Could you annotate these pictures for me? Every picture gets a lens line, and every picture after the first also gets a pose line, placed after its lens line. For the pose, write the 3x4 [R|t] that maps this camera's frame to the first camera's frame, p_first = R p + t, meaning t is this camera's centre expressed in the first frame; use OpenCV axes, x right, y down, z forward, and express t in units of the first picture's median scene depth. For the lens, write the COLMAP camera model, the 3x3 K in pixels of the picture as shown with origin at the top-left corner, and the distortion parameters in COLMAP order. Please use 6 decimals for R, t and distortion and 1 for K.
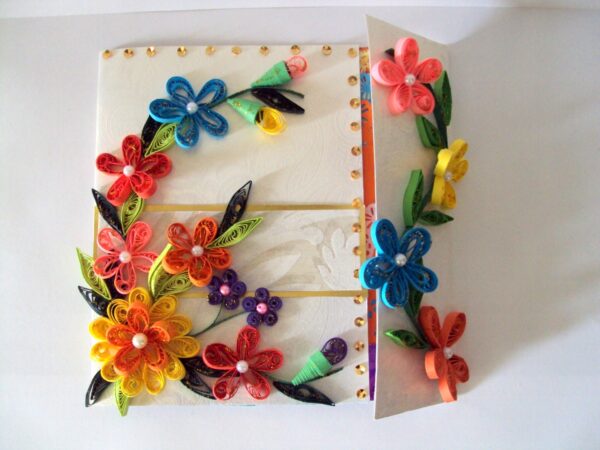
lens RADIAL K [[580.9, 0, 300.0], [0, 580.9, 225.0], [0, 0, 1]] dist [-0.092603, 0.008710]
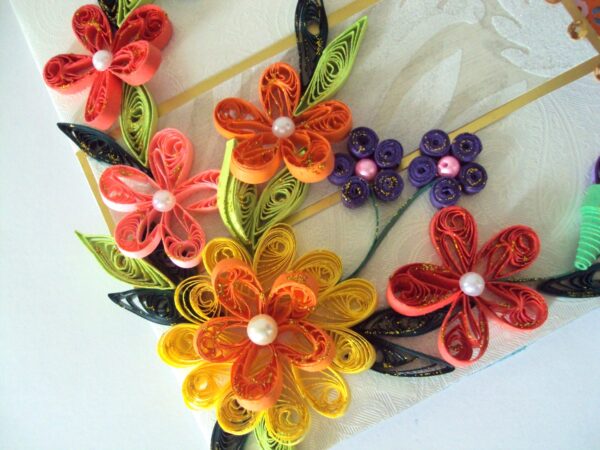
lens RADIAL K [[580.9, 0, 300.0], [0, 580.9, 225.0], [0, 0, 1]] dist [-0.092603, 0.008710]
pose [[0.889299, -0.455002, -0.046045, -0.180030], [0.452168, 0.889880, -0.060477, 0.160279], [0.068491, 0.032962, 0.997107, 0.490339]]
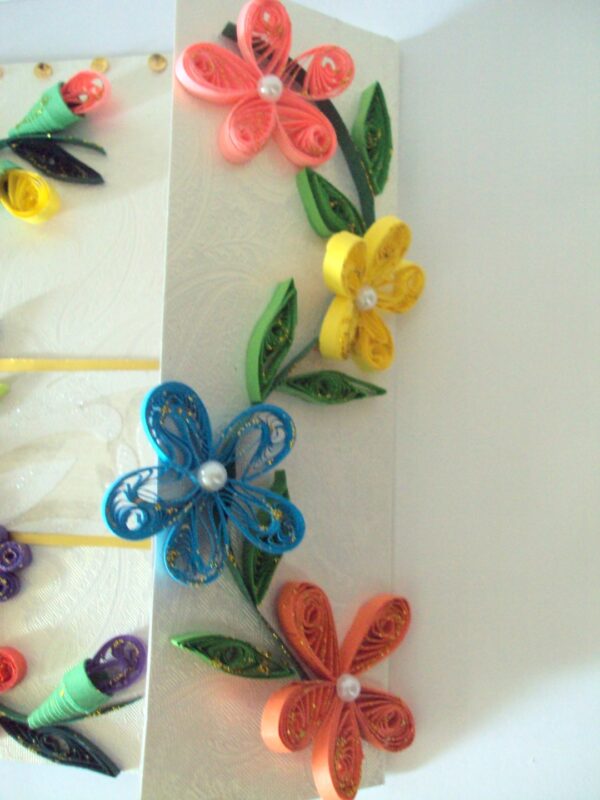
lens RADIAL K [[774.5, 0, 300.0], [0, 774.5, 400.0], [0, 0, 1]] dist [-0.092603, 0.008710]
pose [[0.990005, 0.014183, -0.140314, 0.289533], [-0.019635, 0.999102, -0.037546, 0.021023], [0.139656, 0.039926, 0.989395, 0.383274]]
